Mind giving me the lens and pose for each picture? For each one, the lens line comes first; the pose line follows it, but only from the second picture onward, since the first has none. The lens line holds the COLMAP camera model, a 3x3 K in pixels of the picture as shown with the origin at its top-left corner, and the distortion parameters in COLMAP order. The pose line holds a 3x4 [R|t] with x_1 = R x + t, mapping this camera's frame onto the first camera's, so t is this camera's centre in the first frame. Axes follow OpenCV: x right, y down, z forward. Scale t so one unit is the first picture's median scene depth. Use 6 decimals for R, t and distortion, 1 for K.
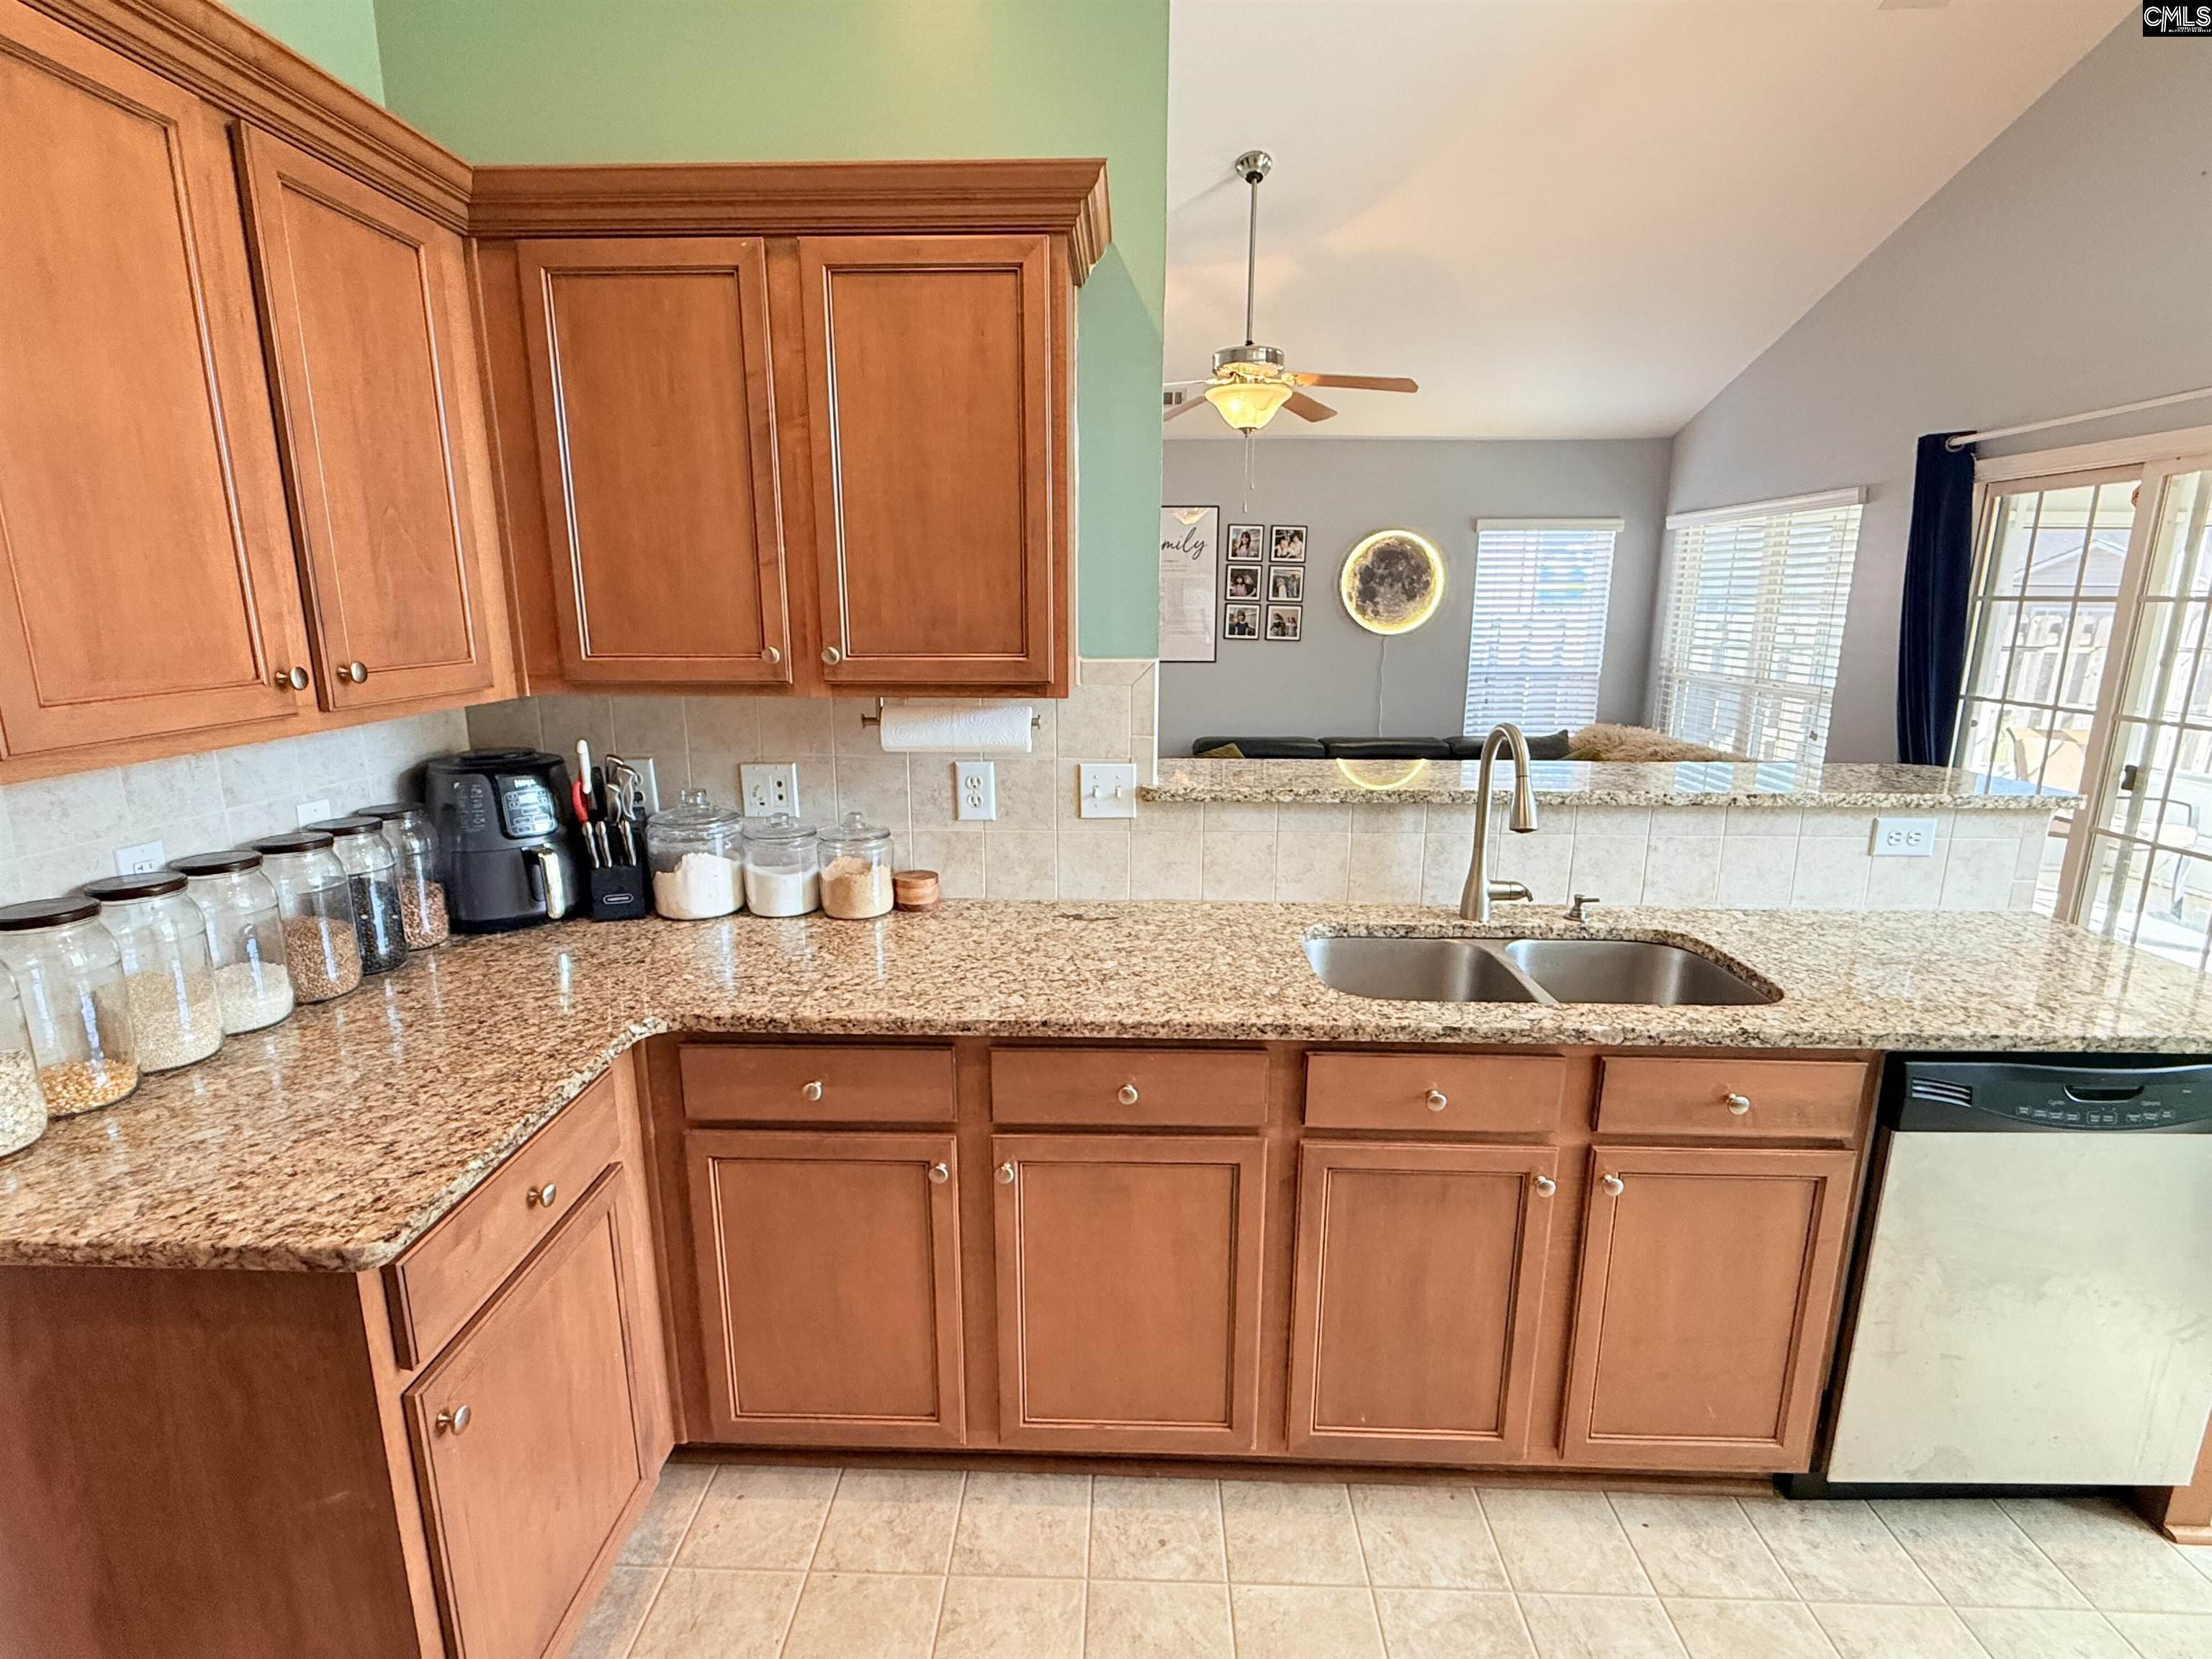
lens RADIAL K [[1058.1, 0, 1106.0], [0, 1058.1, 829.5], [0, 0, 1]] dist [0.001097, 0.001252]
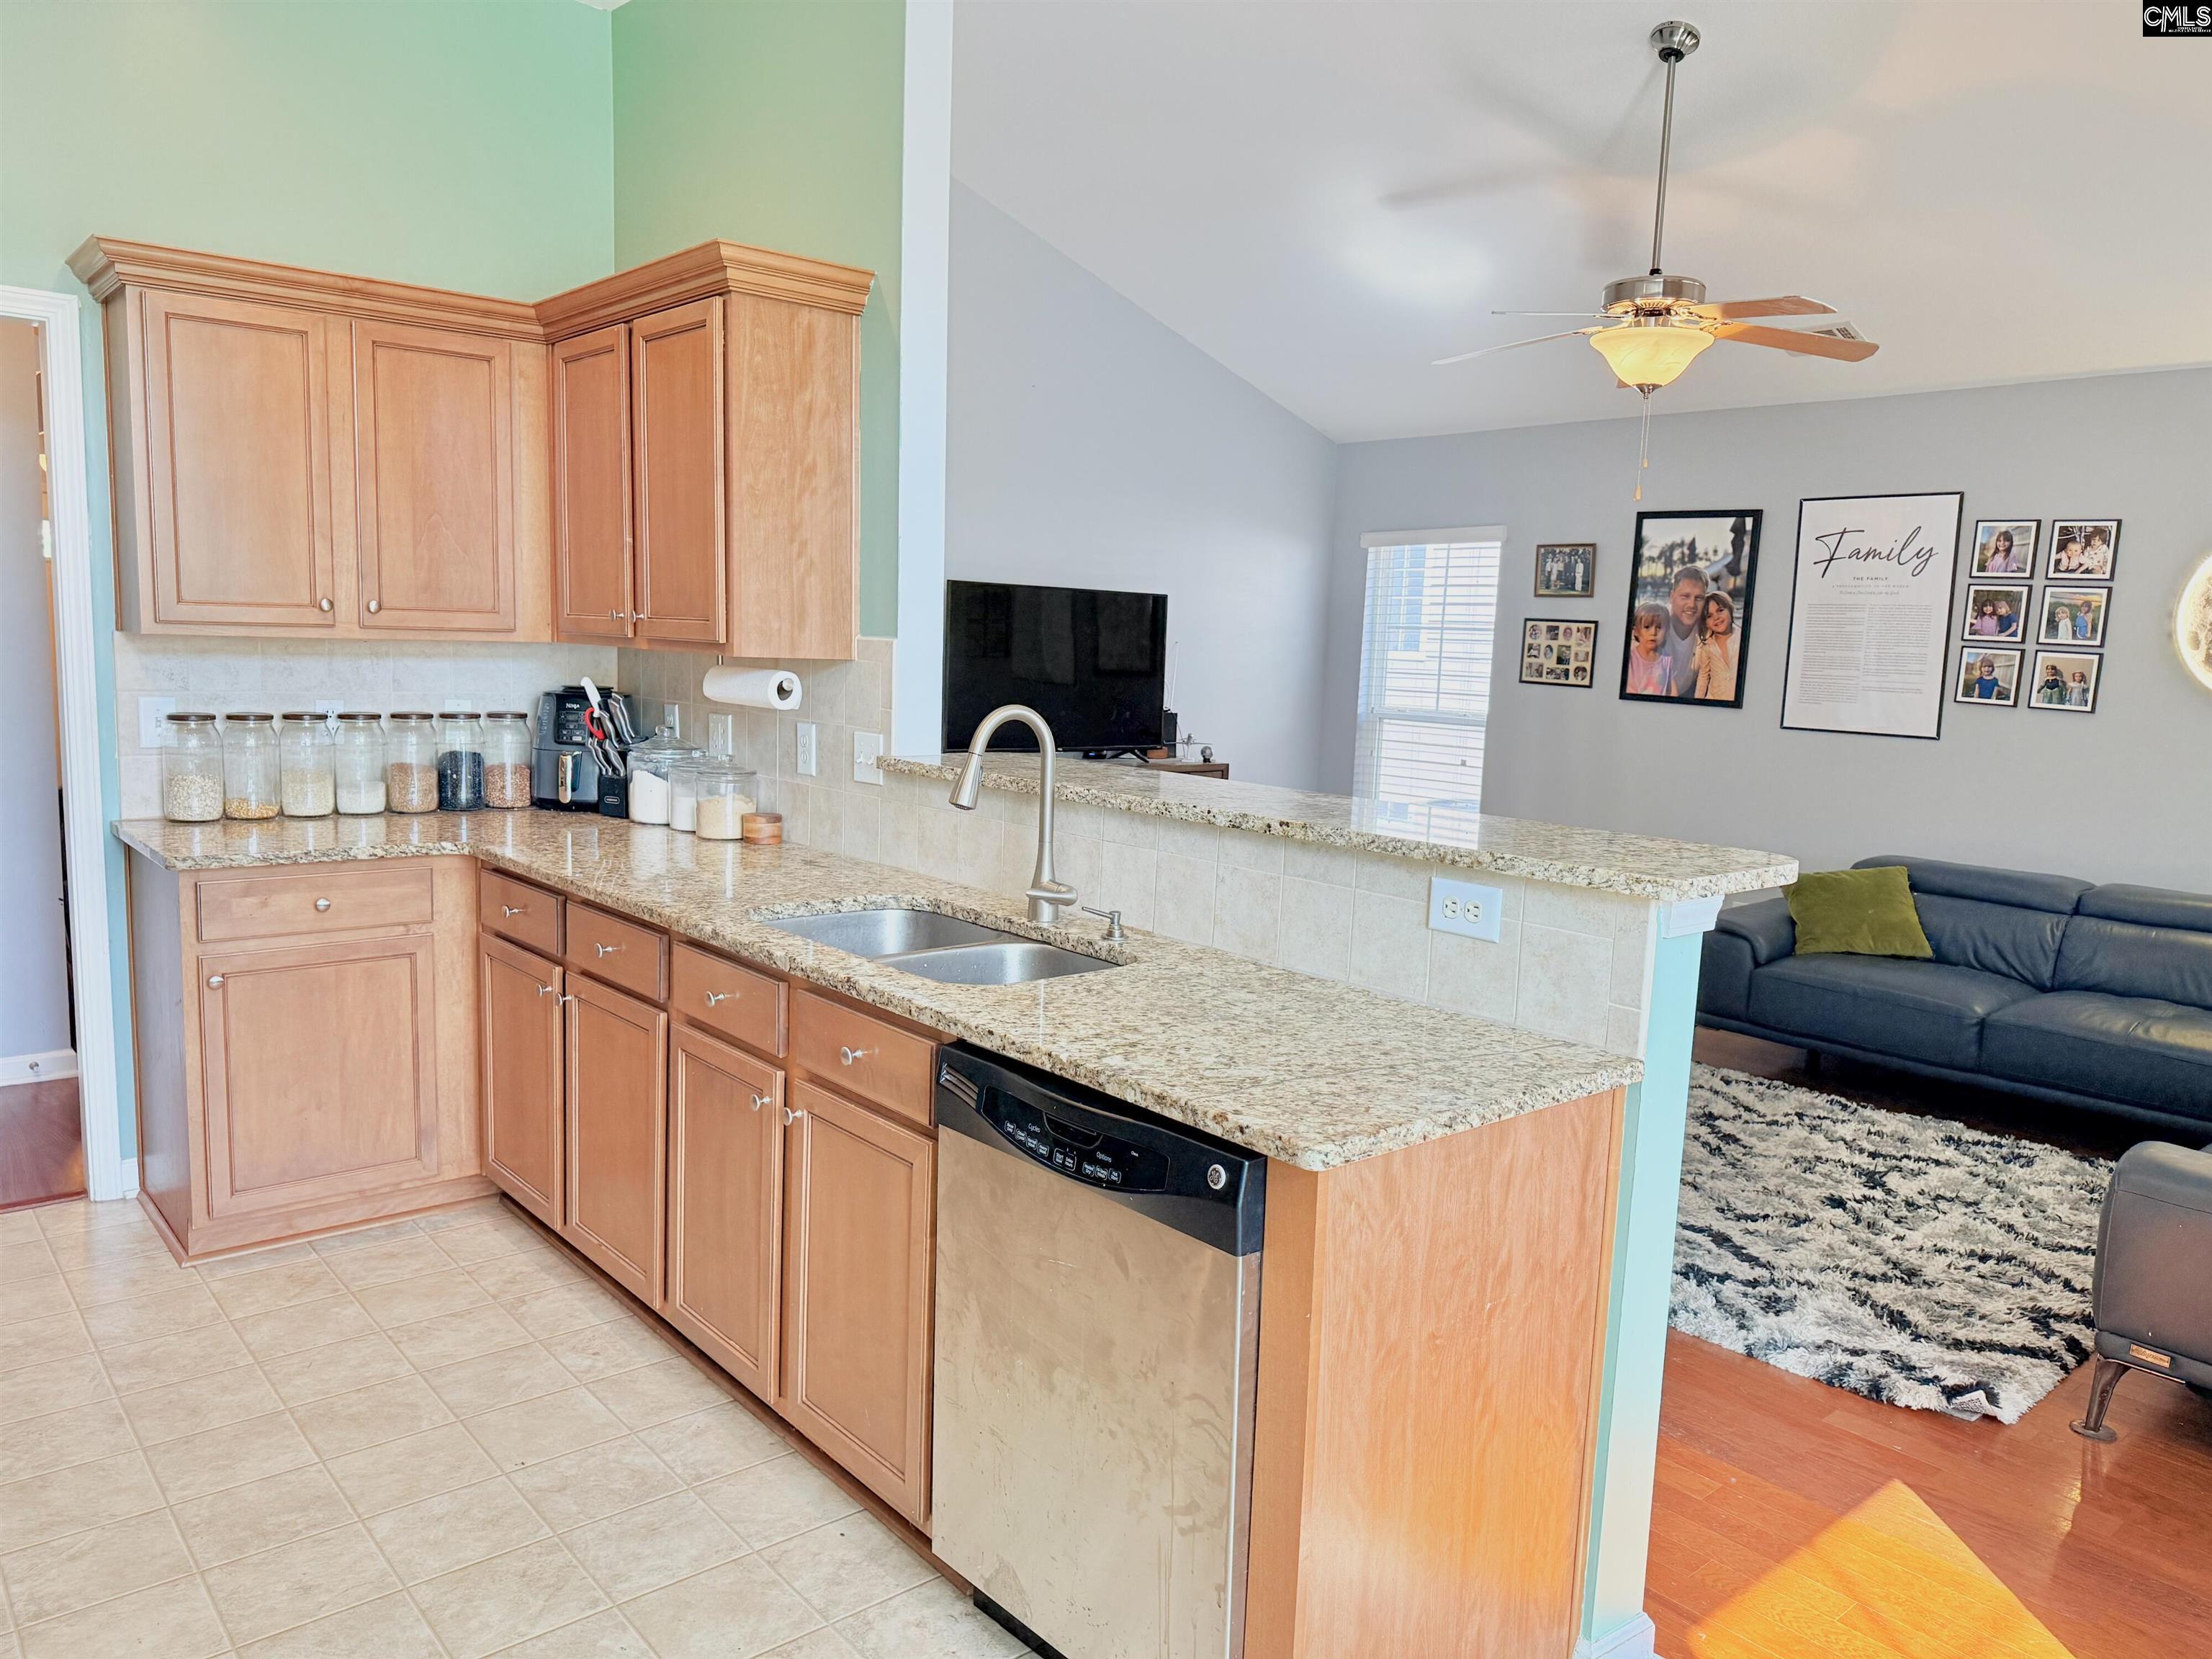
lens RADIAL K [[1539.6, 0, 1106.0], [0, 1539.6, 829.5], [0, 0, 1]] dist [0.132967, -0.149102]
pose [[0.668585, 0.115260, -0.734649, 1.386711], [-0.194372, 0.980657, -0.023037, 0.026242], [0.717784, 0.158197, 0.678056, 0.106282]]
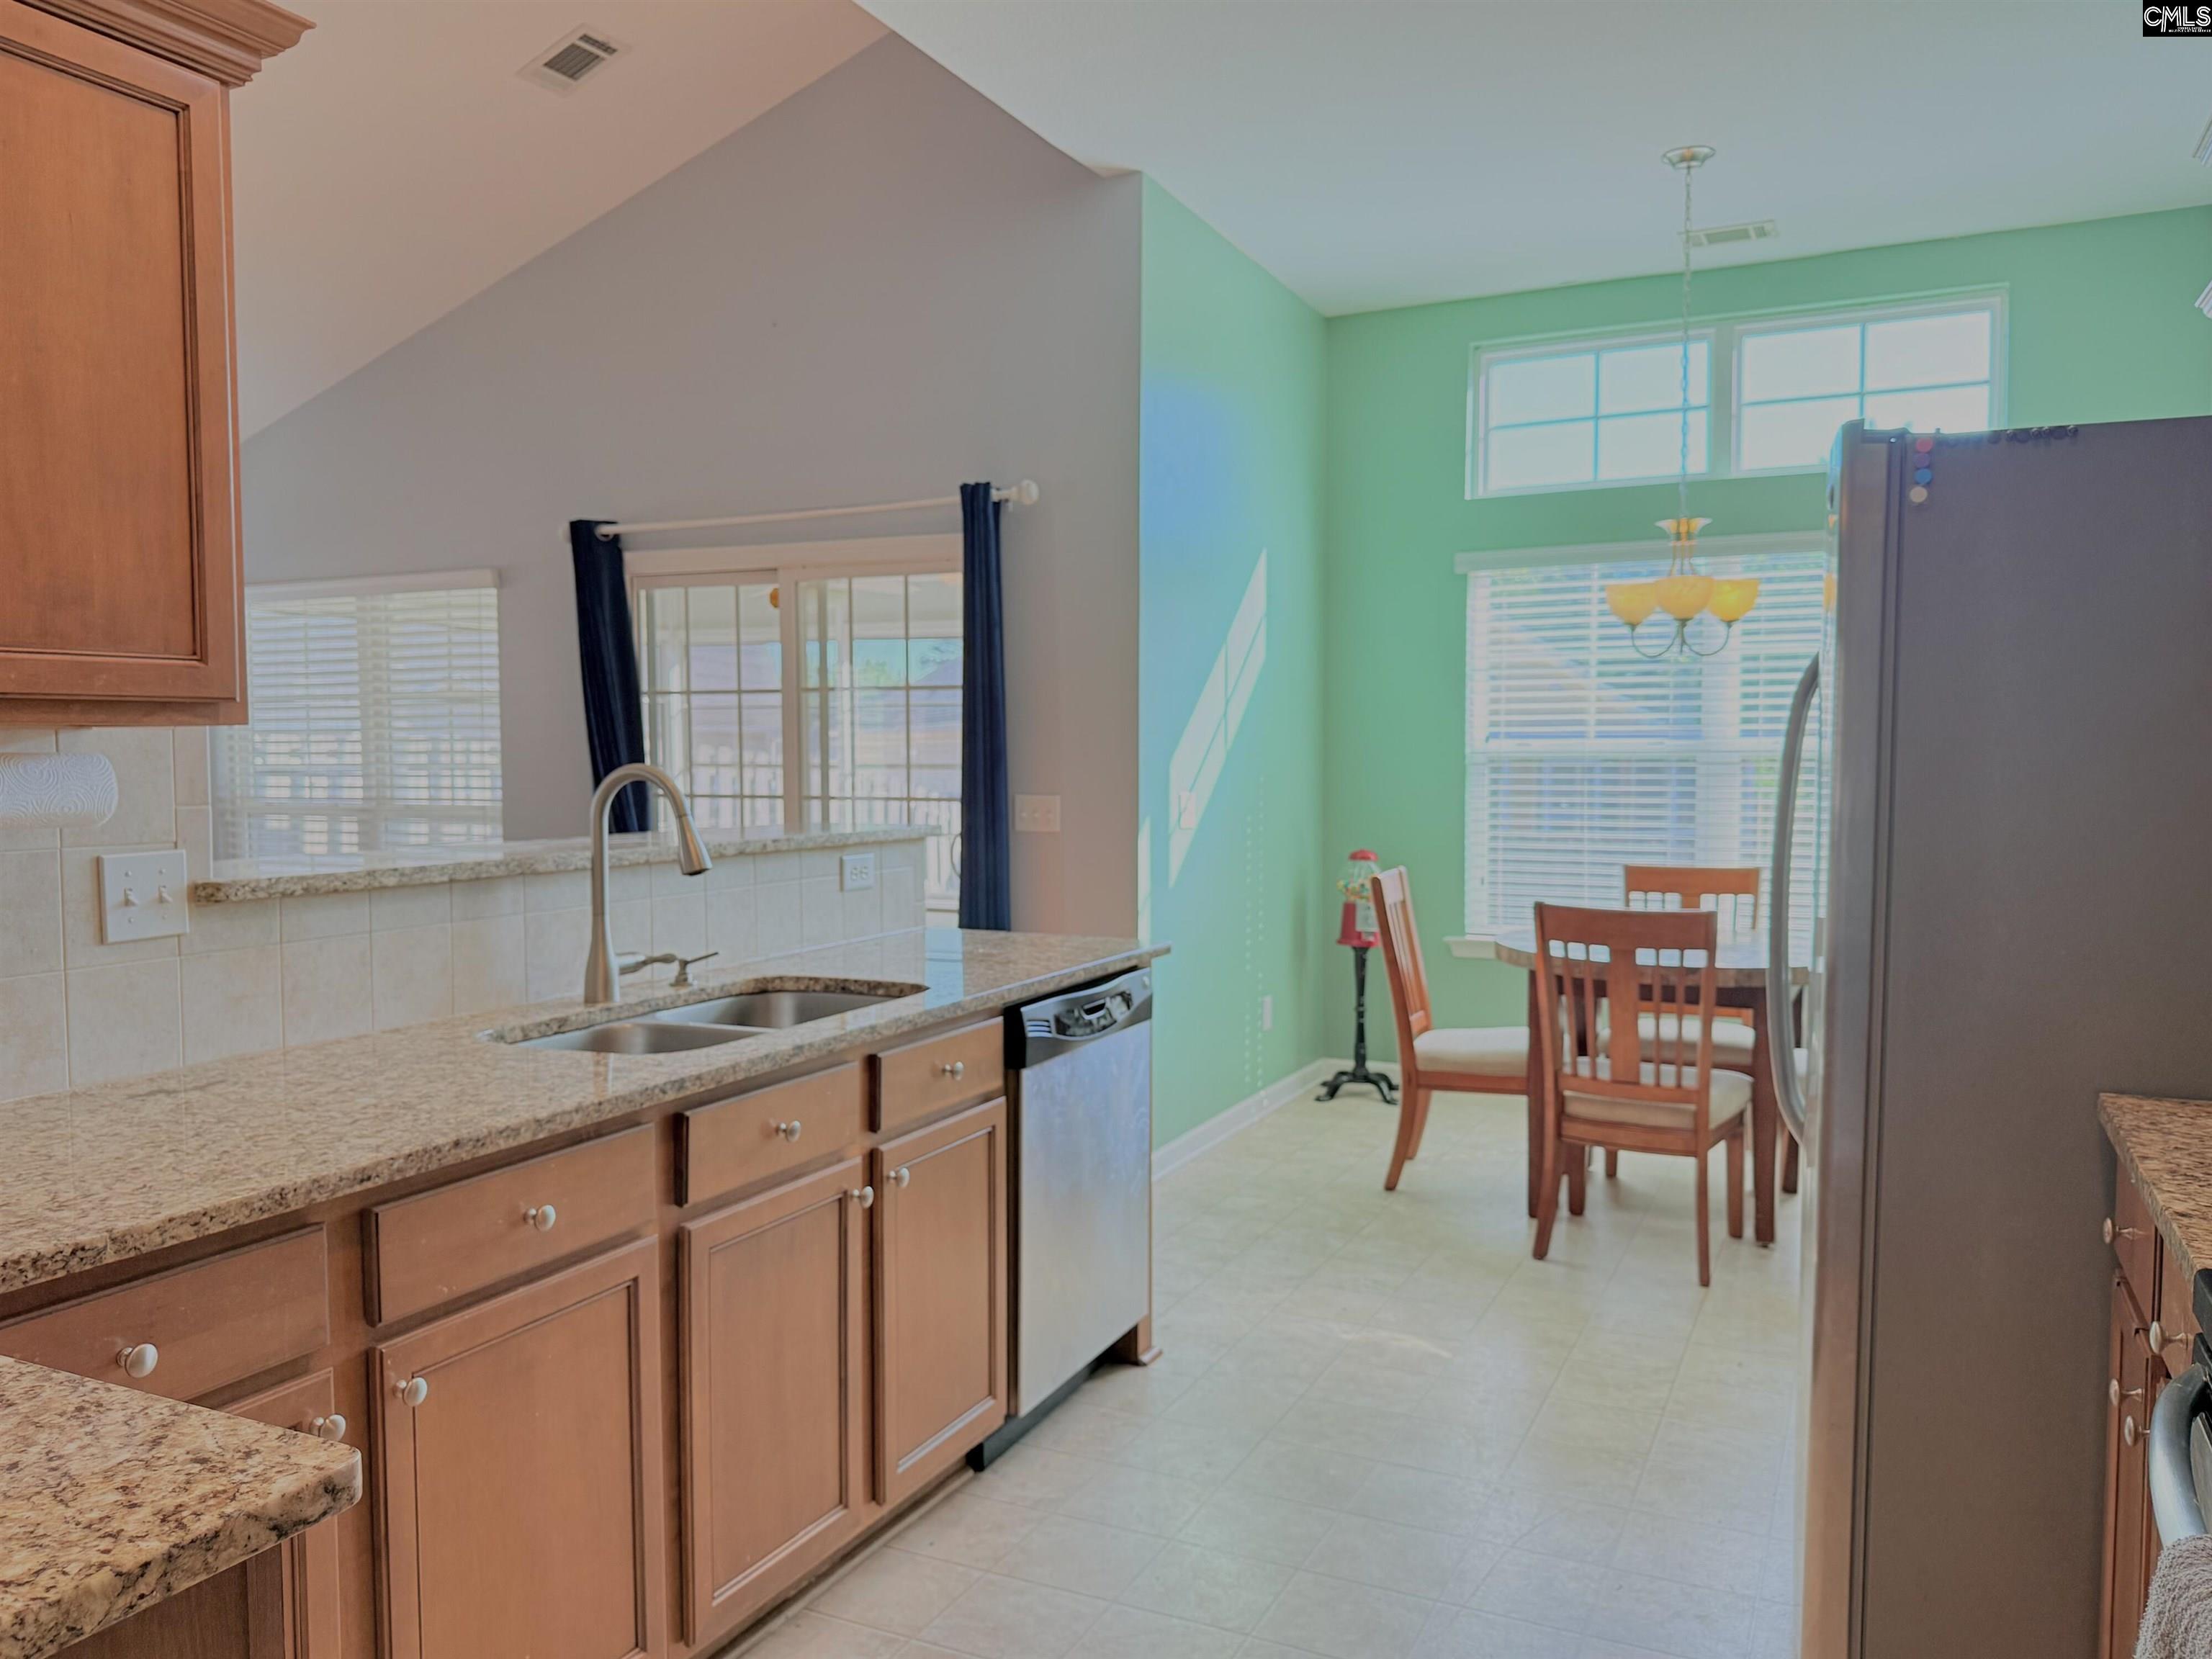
lens RADIAL K [[1594.5, 0, 1106.0], [0, 1594.5, 829.5], [0, 0, 1]] dist [0.100590, -0.094323]
pose [[0.422634, -0.054651, 0.904651, -0.645323], [0.201271, 0.978914, -0.034892, 0.075847], [-0.883669, 0.196827, 0.424722, 0.070880]]
